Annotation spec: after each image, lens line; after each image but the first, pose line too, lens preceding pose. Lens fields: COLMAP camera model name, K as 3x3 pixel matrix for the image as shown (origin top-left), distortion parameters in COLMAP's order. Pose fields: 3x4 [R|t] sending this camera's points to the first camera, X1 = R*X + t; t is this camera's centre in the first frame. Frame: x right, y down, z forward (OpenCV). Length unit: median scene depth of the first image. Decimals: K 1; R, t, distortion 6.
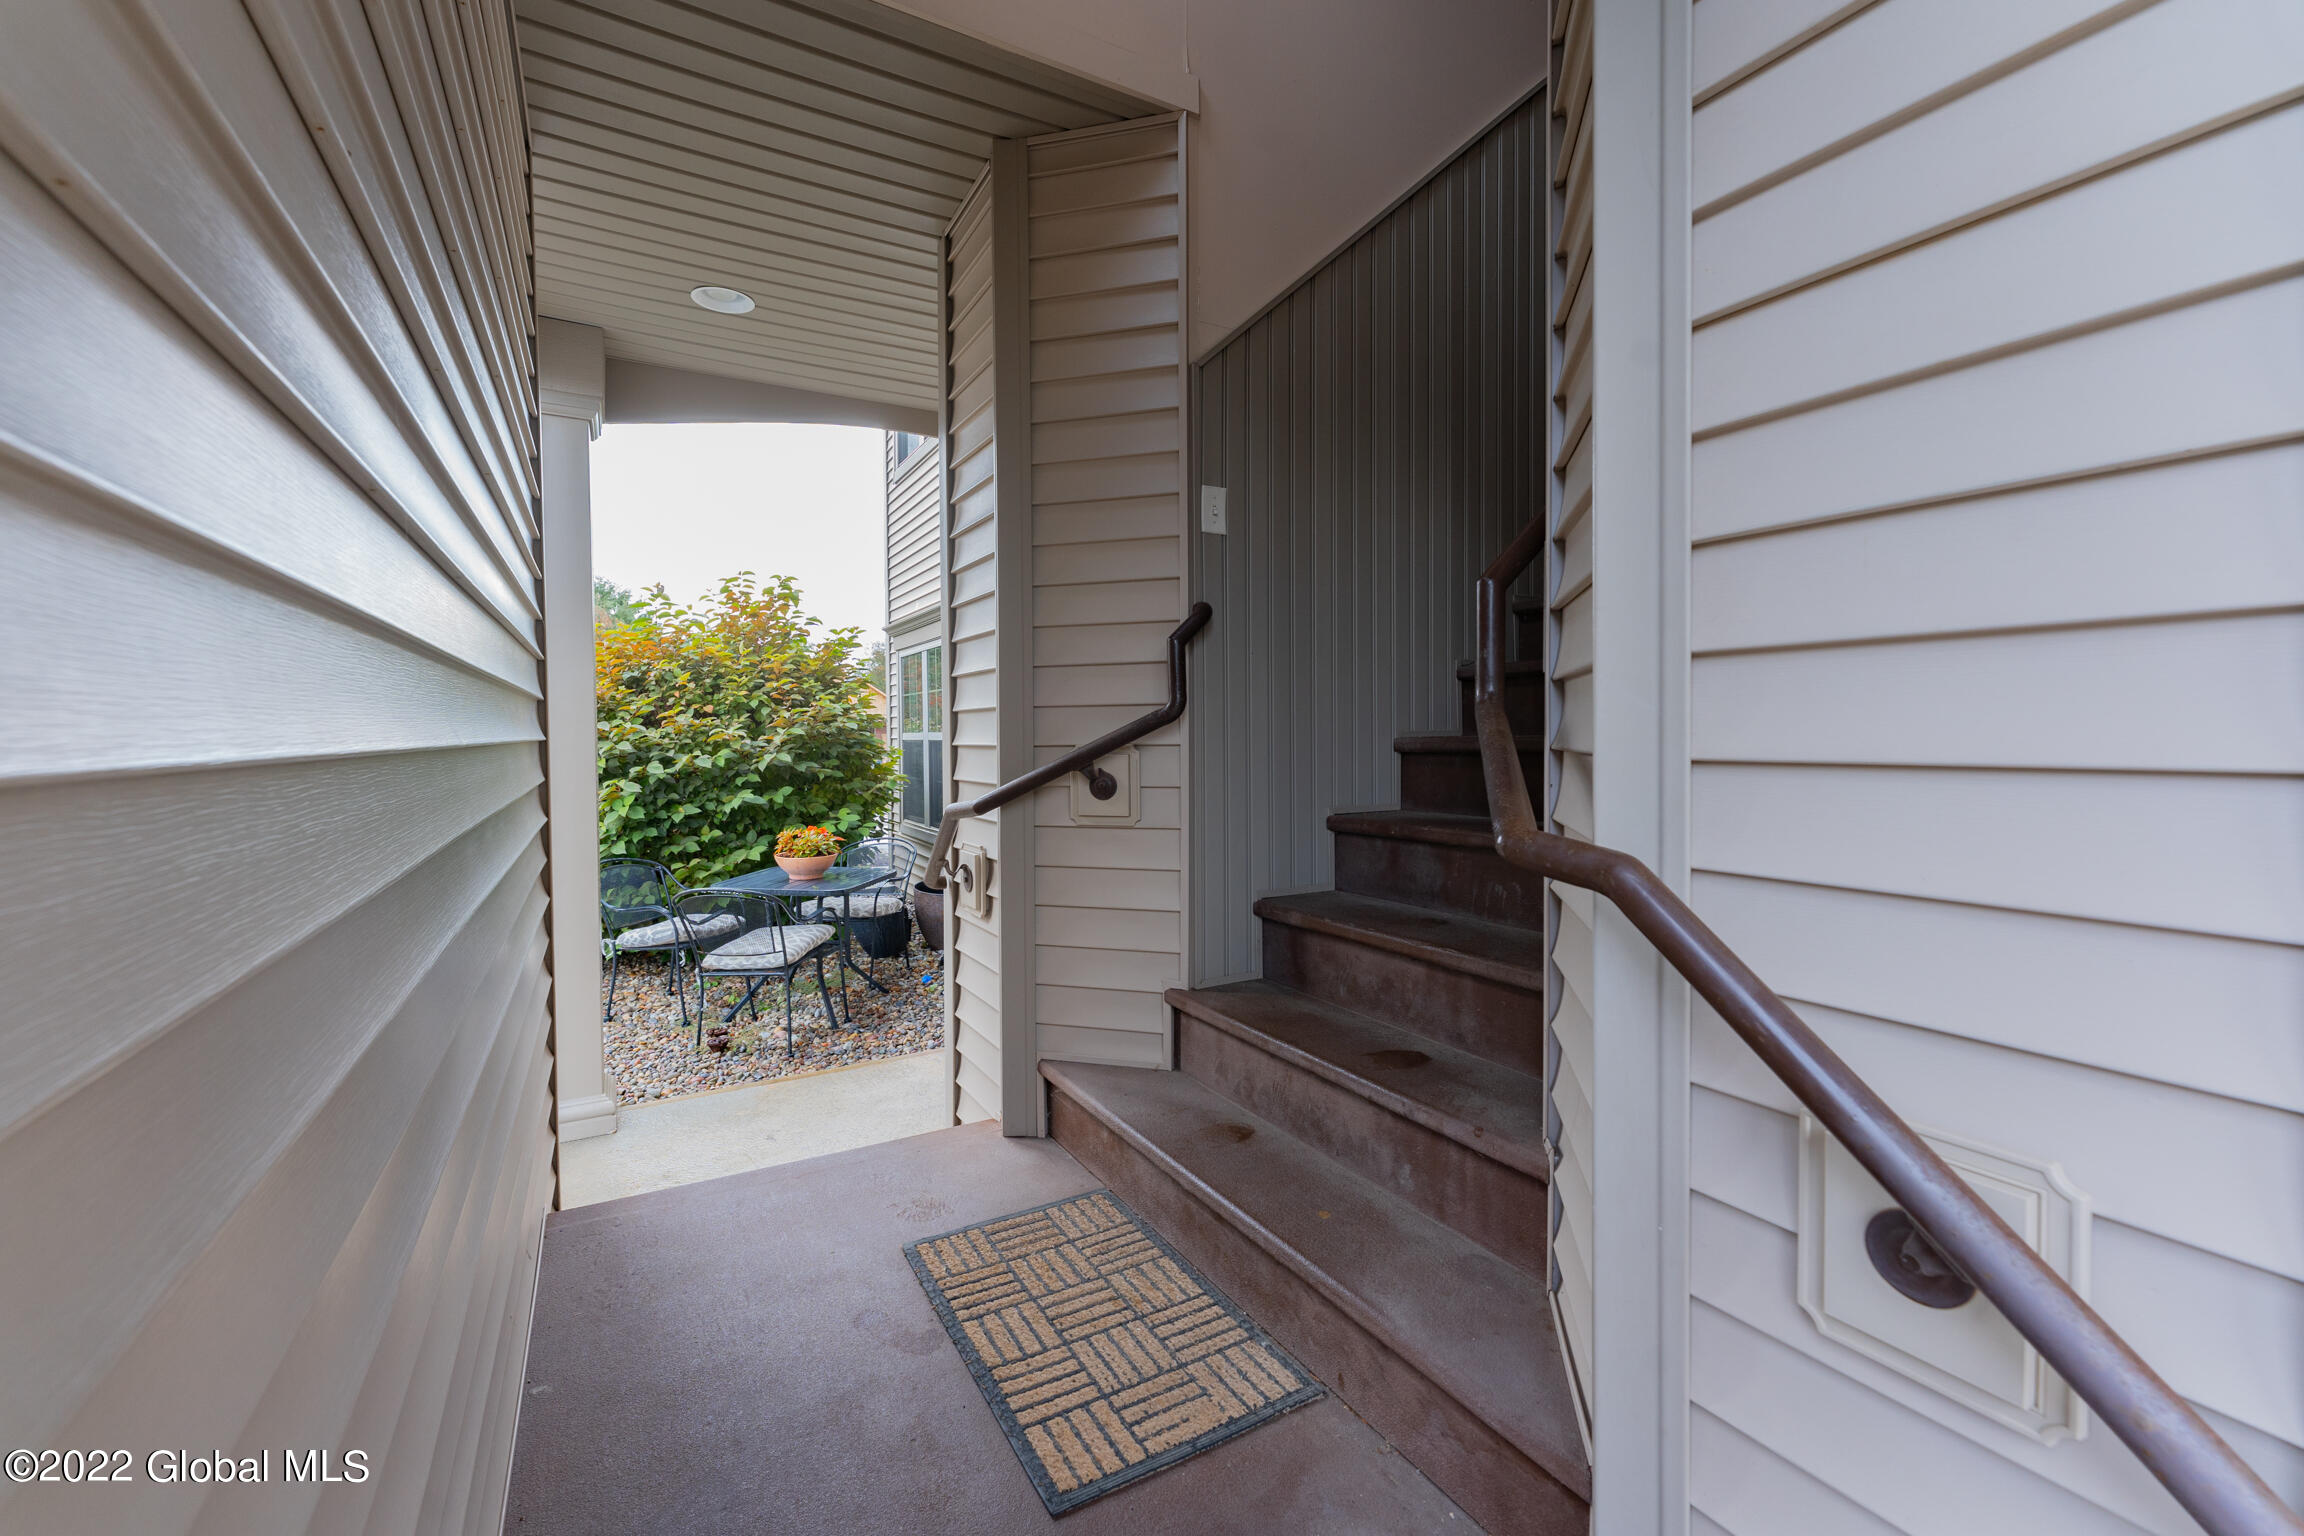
lens RADIAL K [[949.7, 0, 1152.0], [0, 949.7, 768.0], [0, 0, 1]] dist [0.000715, 0.000059]
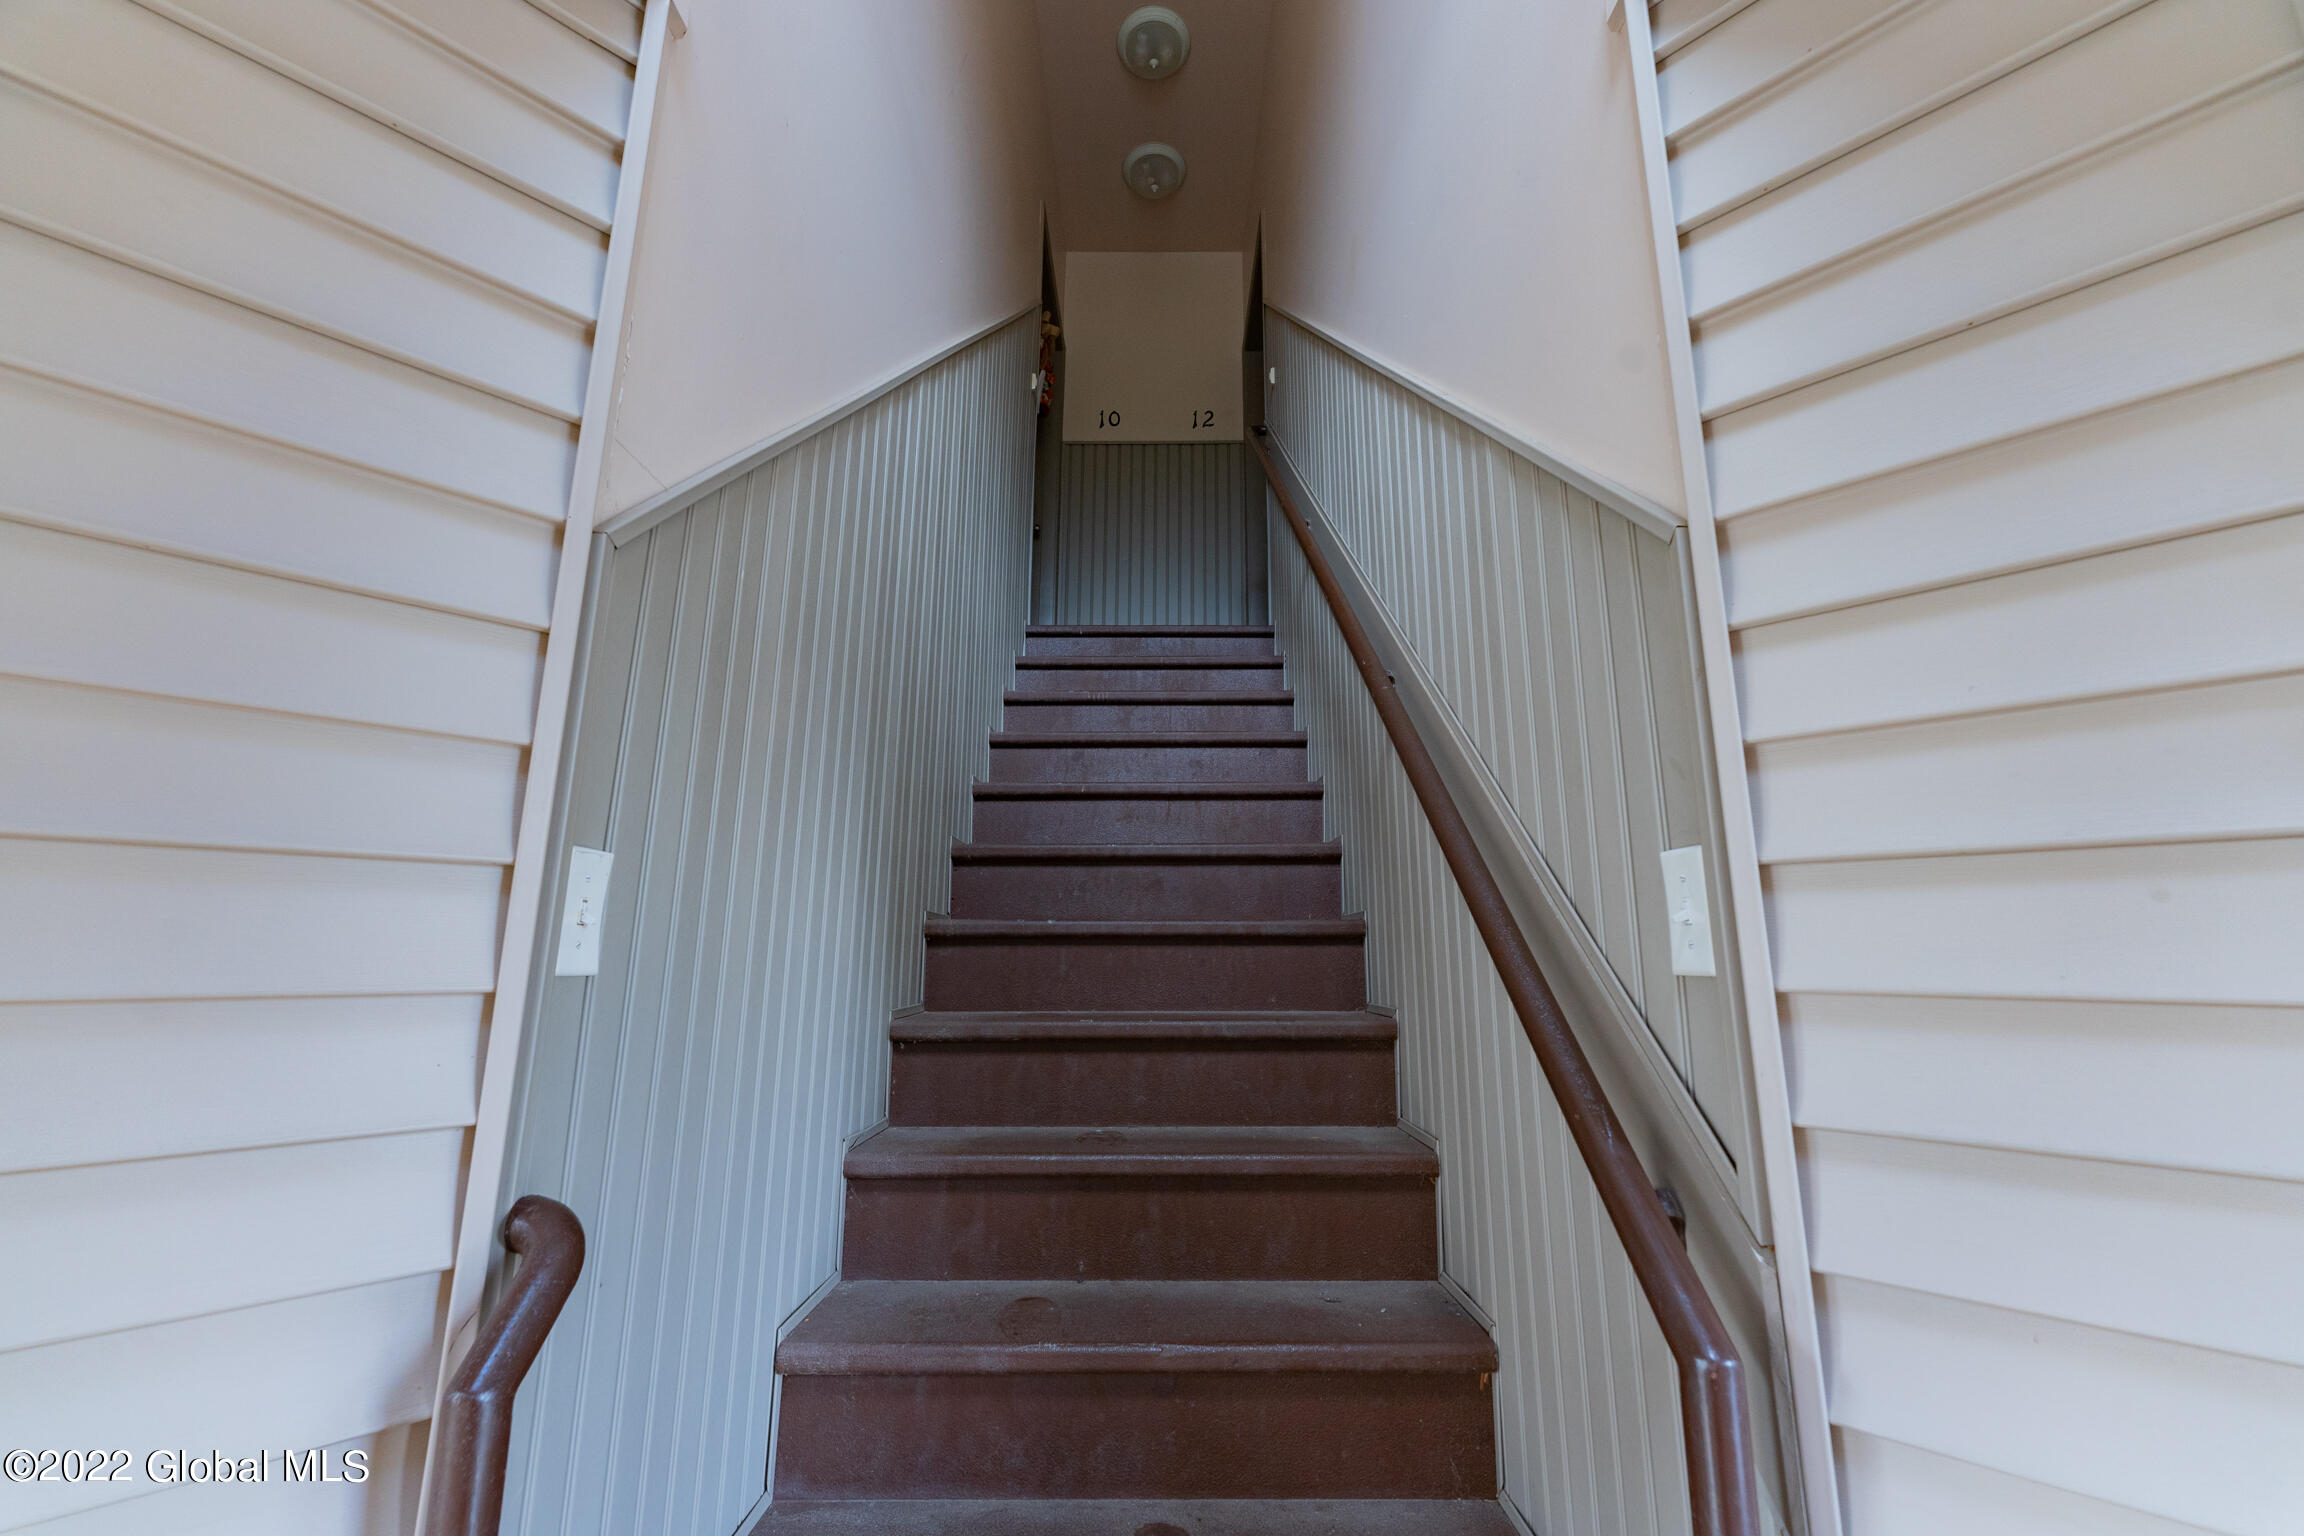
lens RADIAL K [[949.7, 0, 1152.0], [0, 949.7, 768.0], [0, 0, 1]] dist [0.000715, 0.000059]
pose [[0.494897, 0.187425, 0.848498, -0.149164], [0.018512, 0.973966, -0.225937, -0.241252], [-0.868755, 0.127523, 0.478543, 0.634351]]
